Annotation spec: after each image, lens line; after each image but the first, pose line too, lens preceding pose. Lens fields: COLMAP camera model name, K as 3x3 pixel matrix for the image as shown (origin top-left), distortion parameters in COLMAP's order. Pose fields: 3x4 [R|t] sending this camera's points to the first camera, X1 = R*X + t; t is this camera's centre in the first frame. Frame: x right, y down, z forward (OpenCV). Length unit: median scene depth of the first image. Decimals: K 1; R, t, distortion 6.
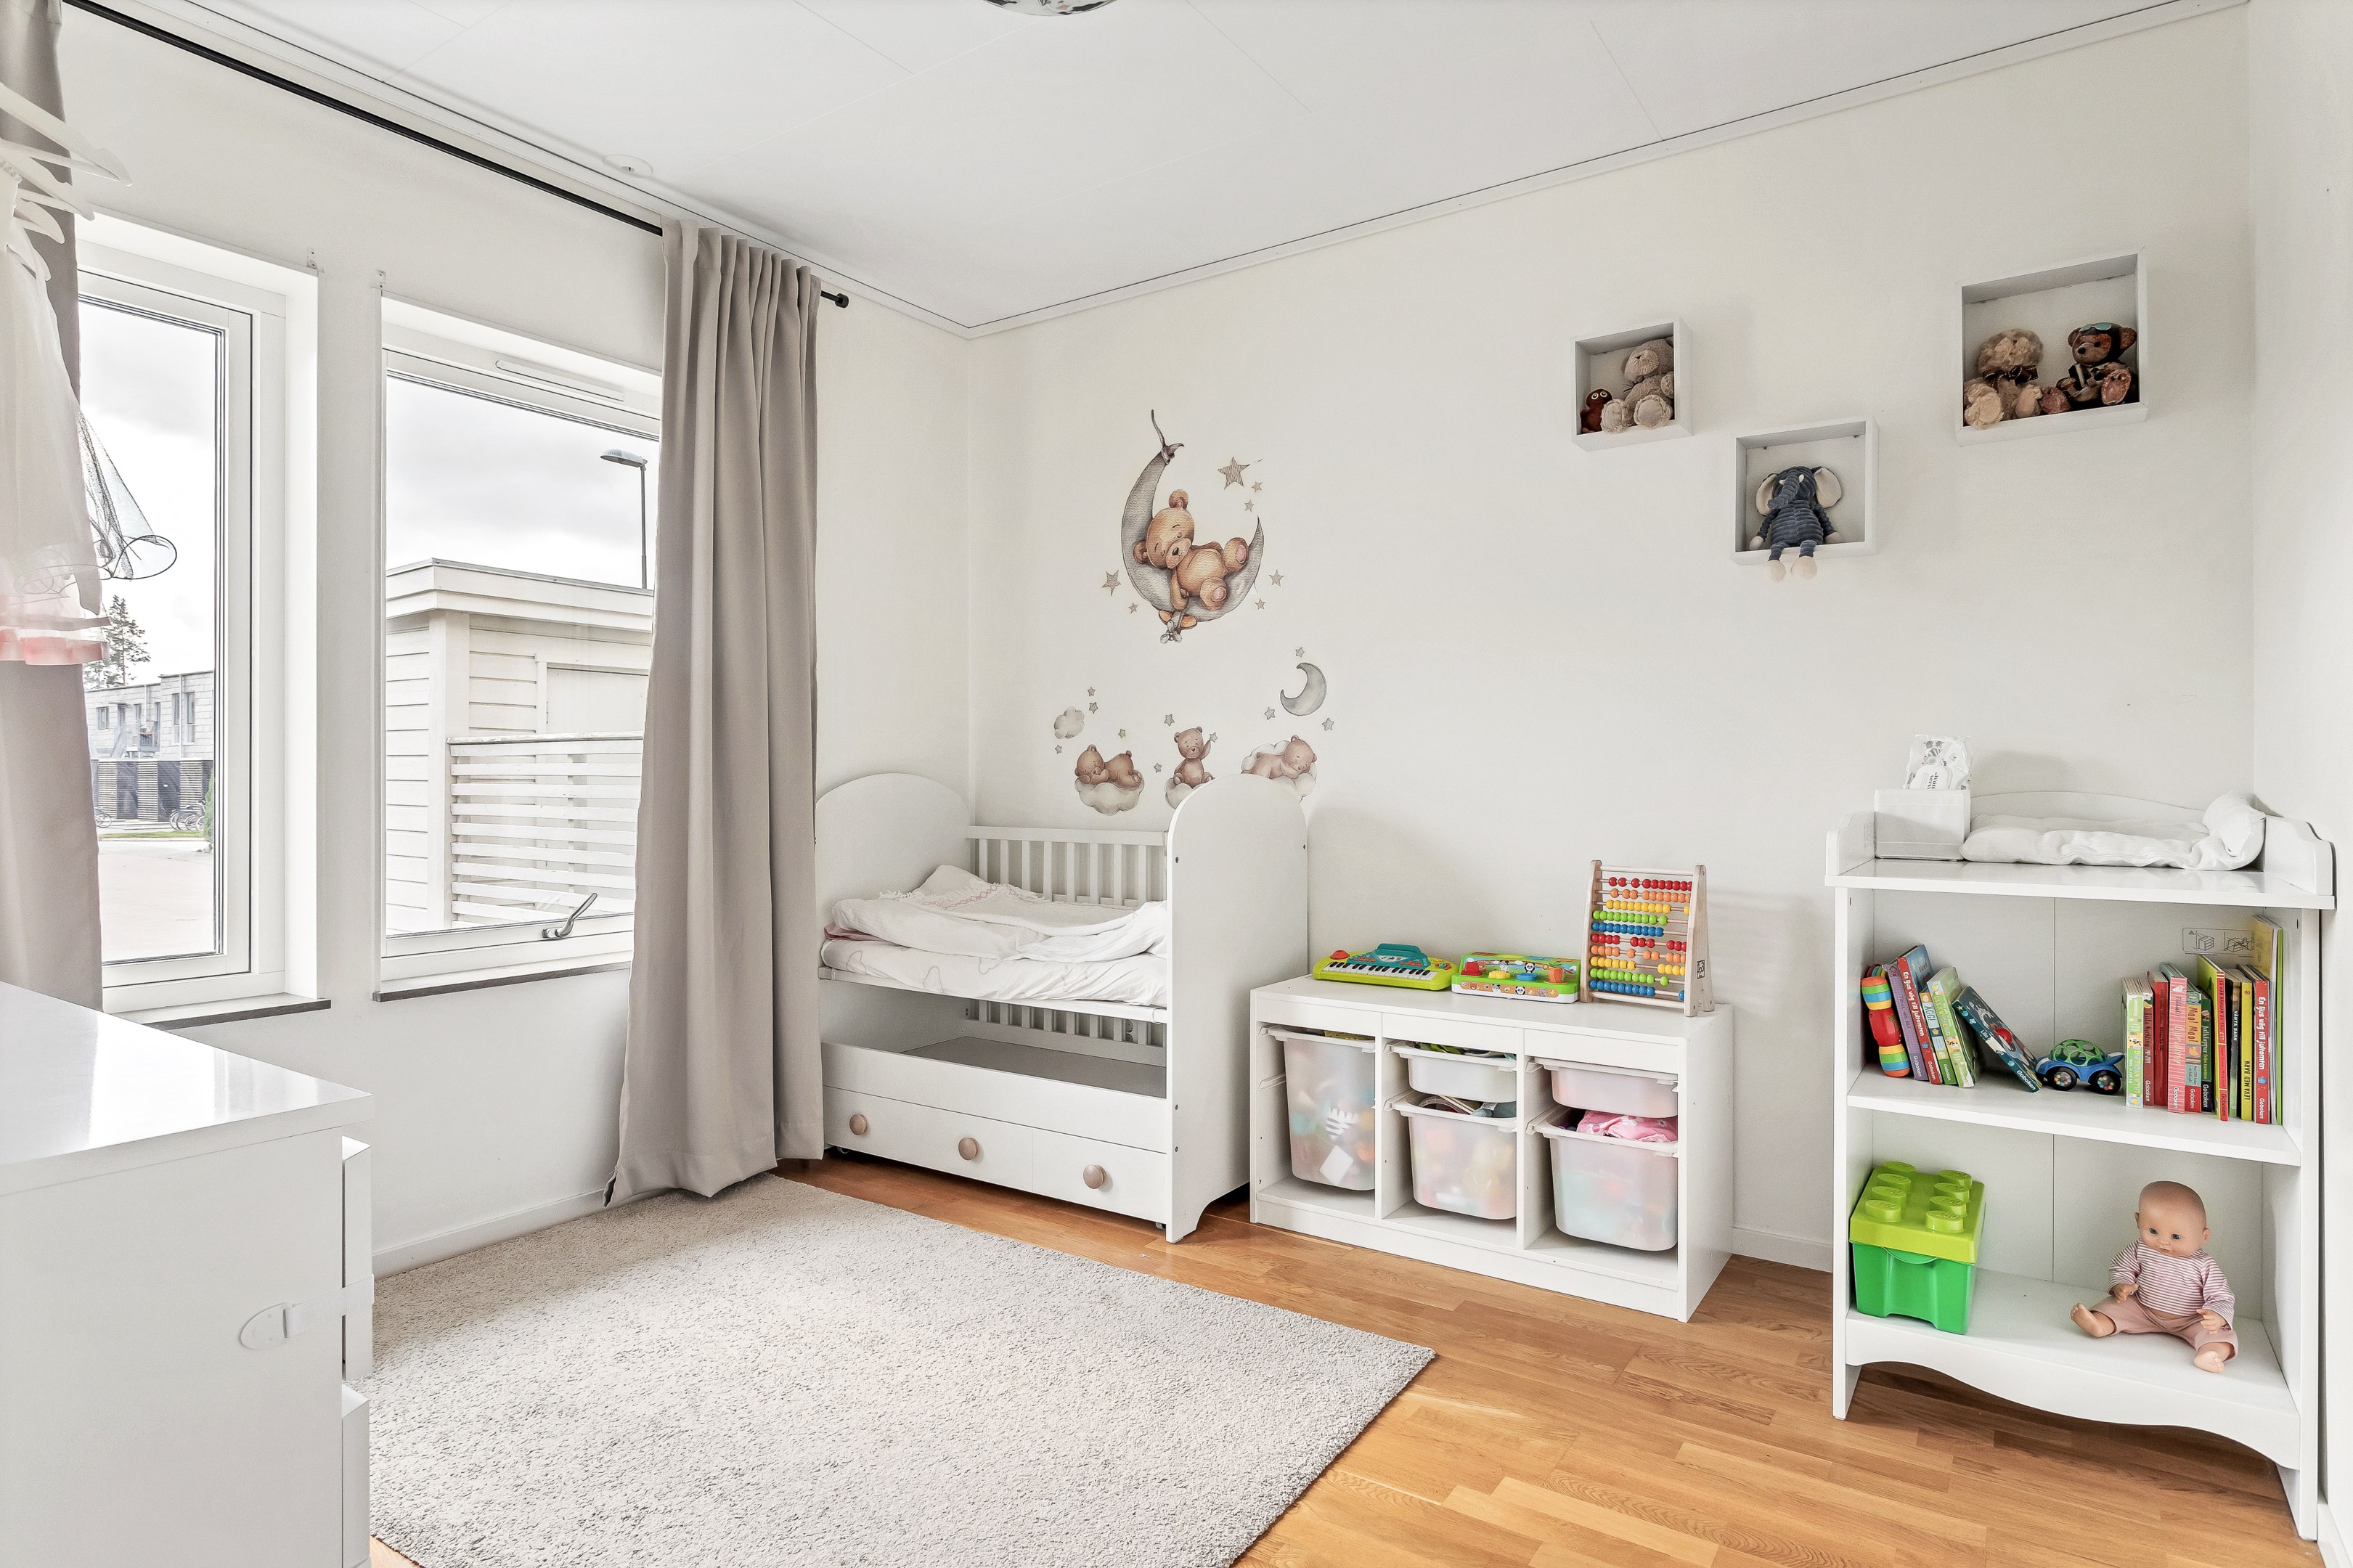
lens RADIAL K [[1277.5, 0, 1168.2], [0, 1277.5, 760.8], [0, 0, 1]] dist [0.004098, 0.001901]
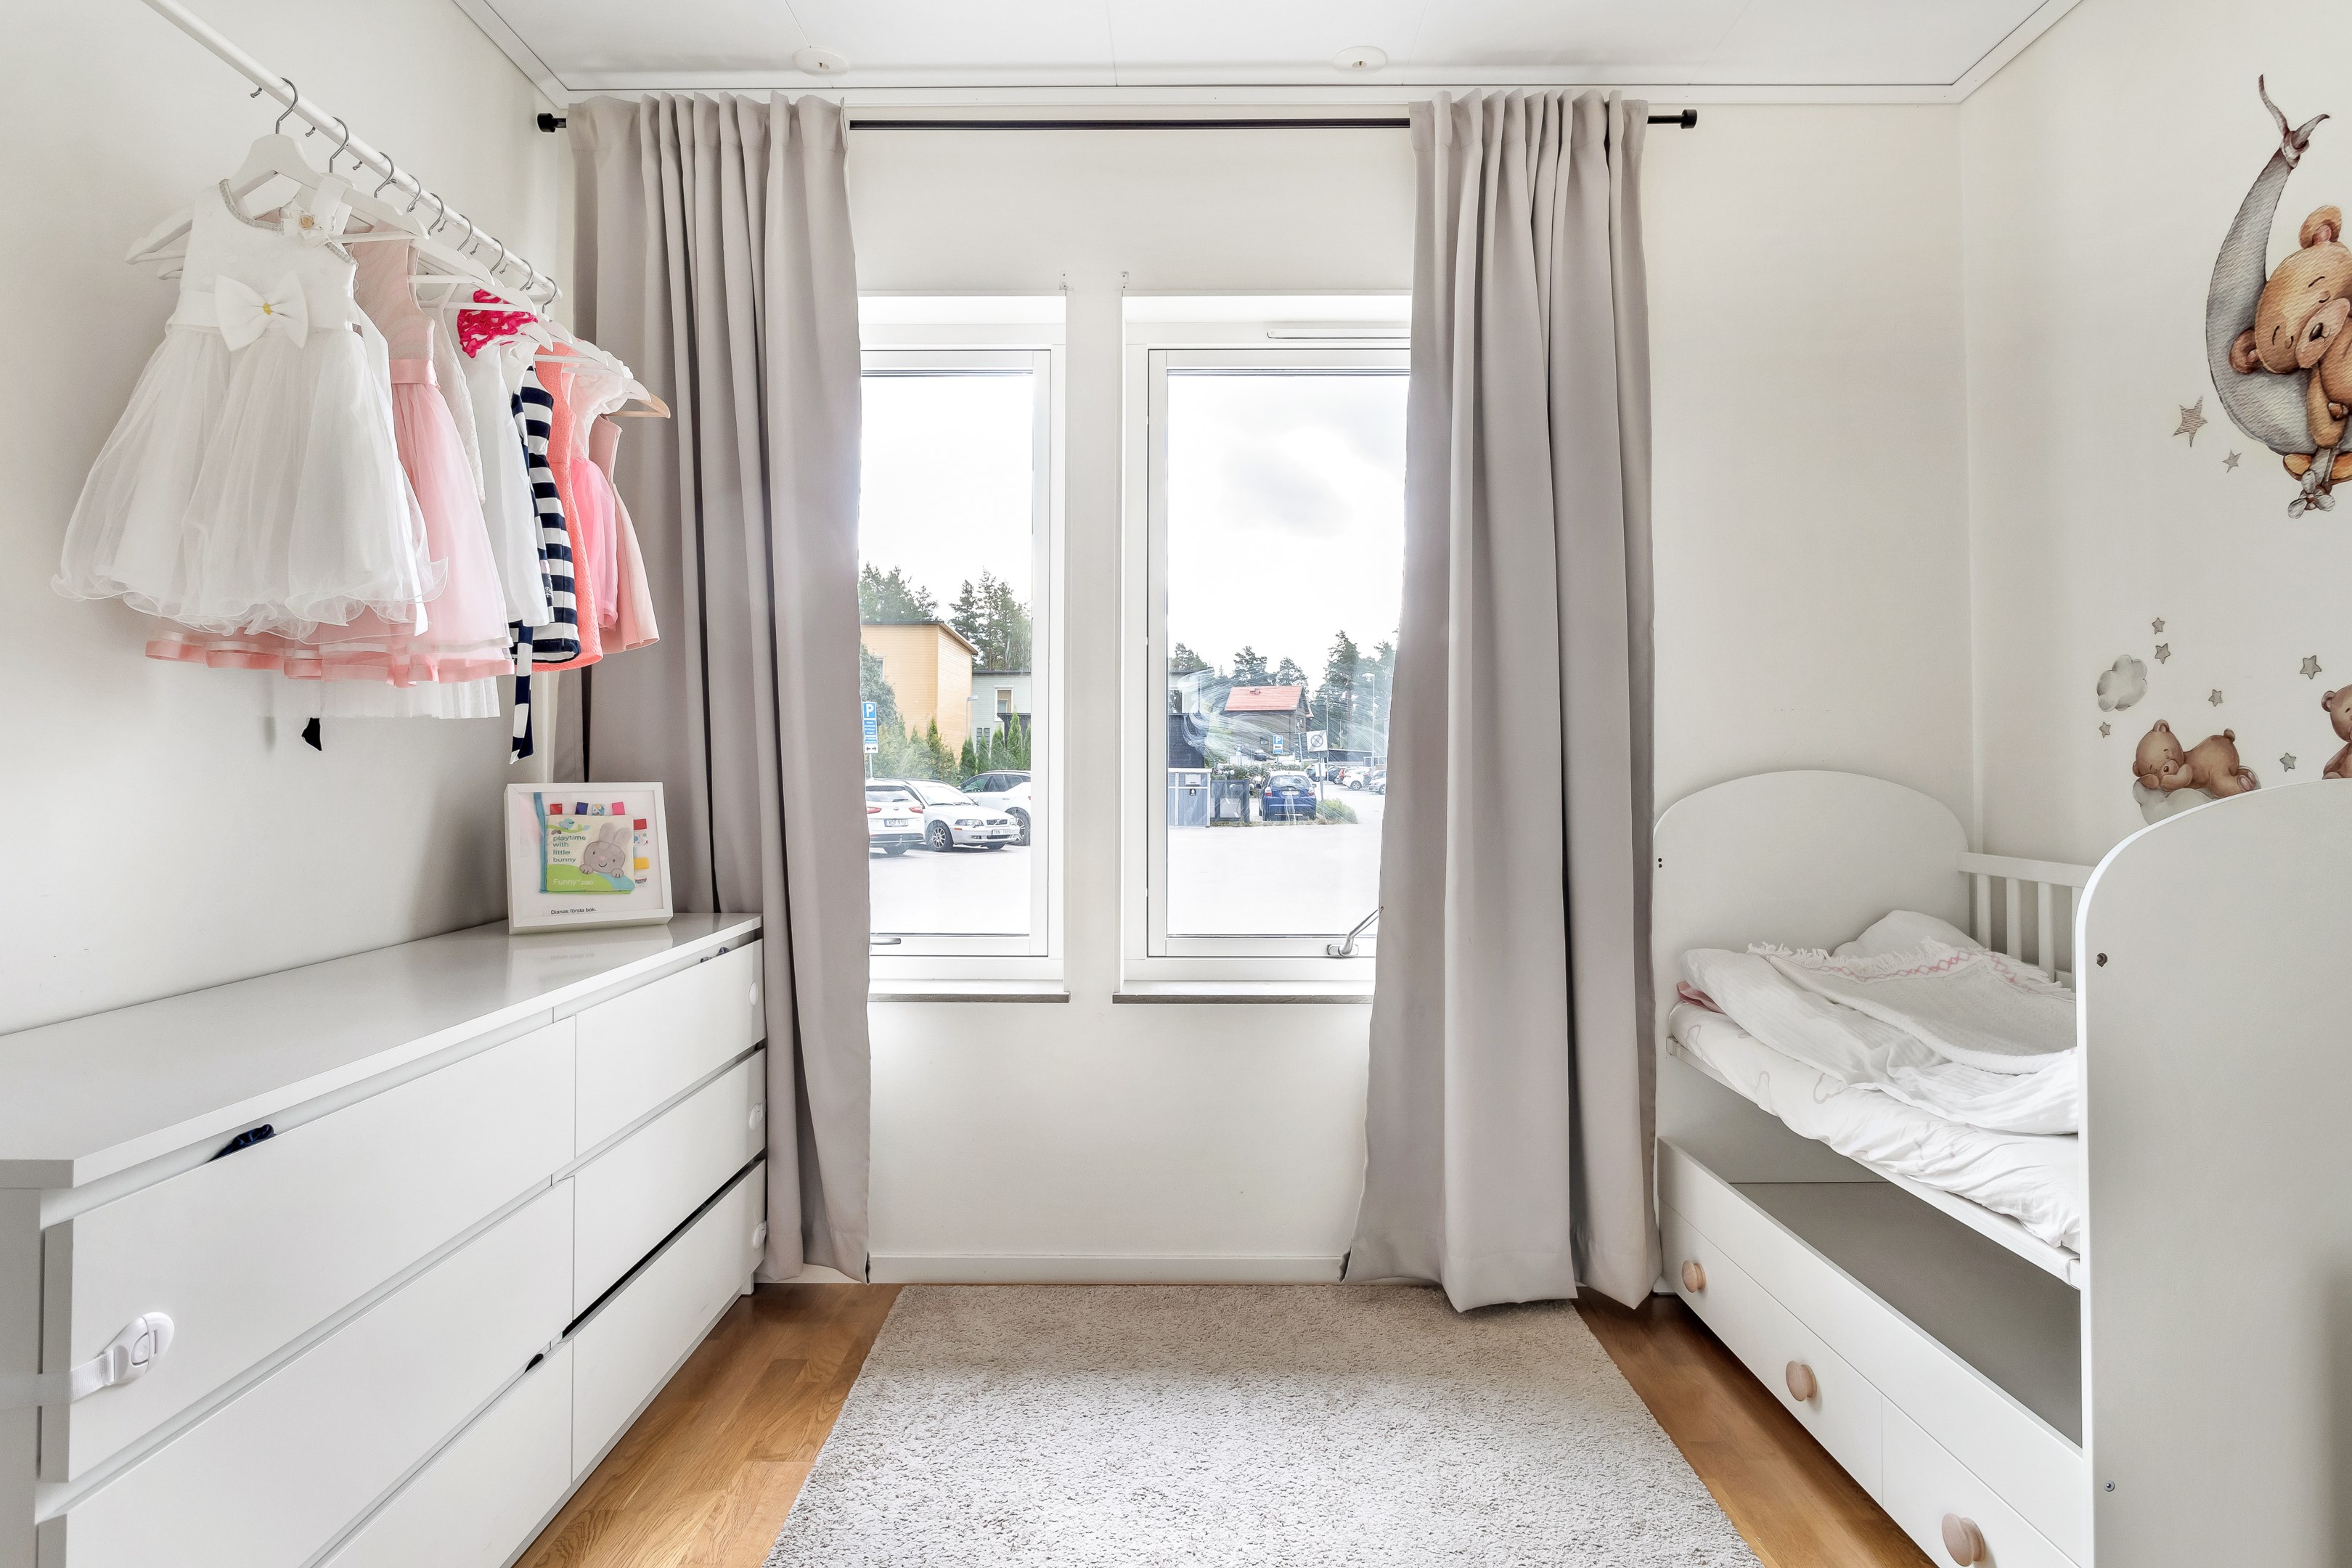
lens RADIAL K [[1256.5, 0, 1175.5], [0, 1256.5, 730.7], [0, 0, 1]] dist [-0.003337, 0.002040]
pose [[0.563534, -0.022802, -0.825778, 0.156843], [0.011120, 0.999738, -0.020017, -0.001860], [0.826018, 0.002098, 0.563639, 0.350415]]
